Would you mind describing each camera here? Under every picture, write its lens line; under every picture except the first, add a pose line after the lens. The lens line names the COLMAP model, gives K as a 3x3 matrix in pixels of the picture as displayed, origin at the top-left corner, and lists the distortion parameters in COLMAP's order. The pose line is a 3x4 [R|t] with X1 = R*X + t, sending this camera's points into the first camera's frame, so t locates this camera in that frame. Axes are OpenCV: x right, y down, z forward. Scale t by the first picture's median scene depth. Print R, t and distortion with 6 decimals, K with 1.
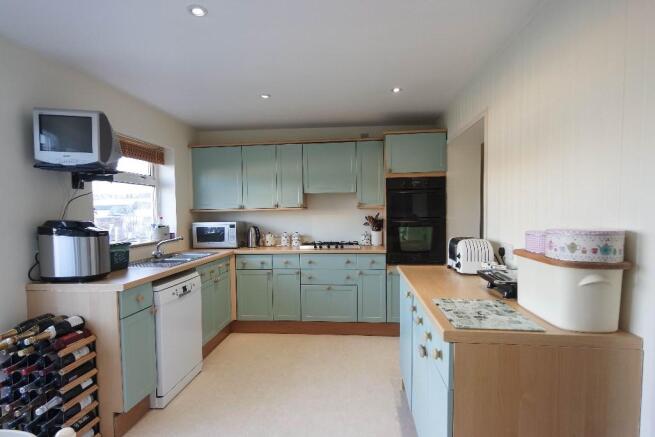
lens RADIAL K [[348.8, 0, 320.9], [0, 348.8, 226.0], [0, 0, 1]] dist [0.000883, 0.000508]
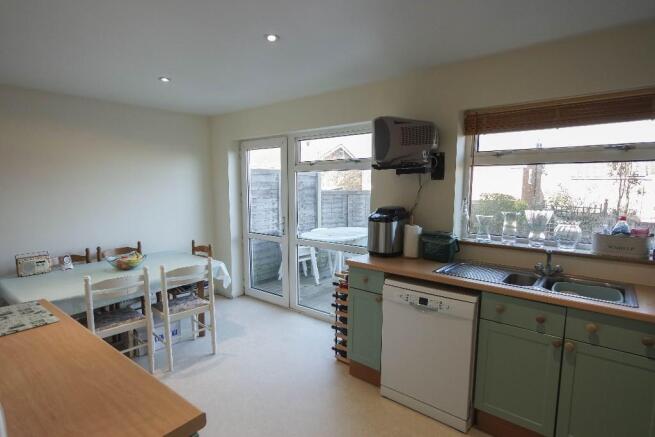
lens RADIAL K [[348.8, 0, 320.9], [0, 348.8, 226.0], [0, 0, 1]] dist [0.000883, 0.000508]
pose [[-0.543161, 0.119384, -0.831098, 0.402751], [-0.030039, 0.986443, 0.161331, -0.120923], [0.839091, 0.112594, -0.532211, 1.211023]]
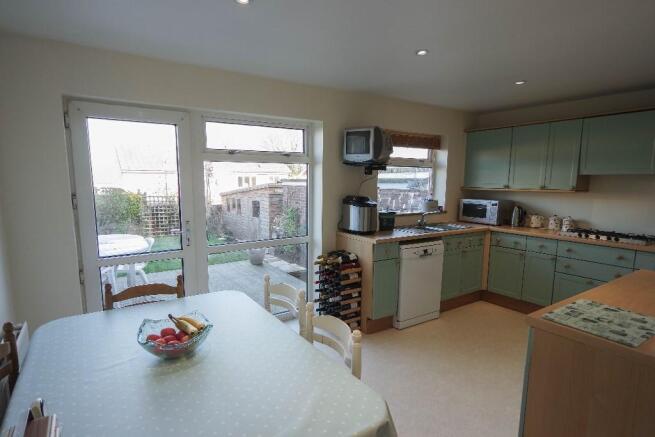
lens RADIAL K [[348.8, 0, 320.9], [0, 348.8, 226.0], [0, 0, 1]] dist [0.000883, 0.000508]
pose [[0.634648, 0.124658, -0.762681, 0.349006], [-0.052578, 0.991583, 0.118320, -0.049787], [0.771010, -0.034991, 0.635860, -0.137542]]
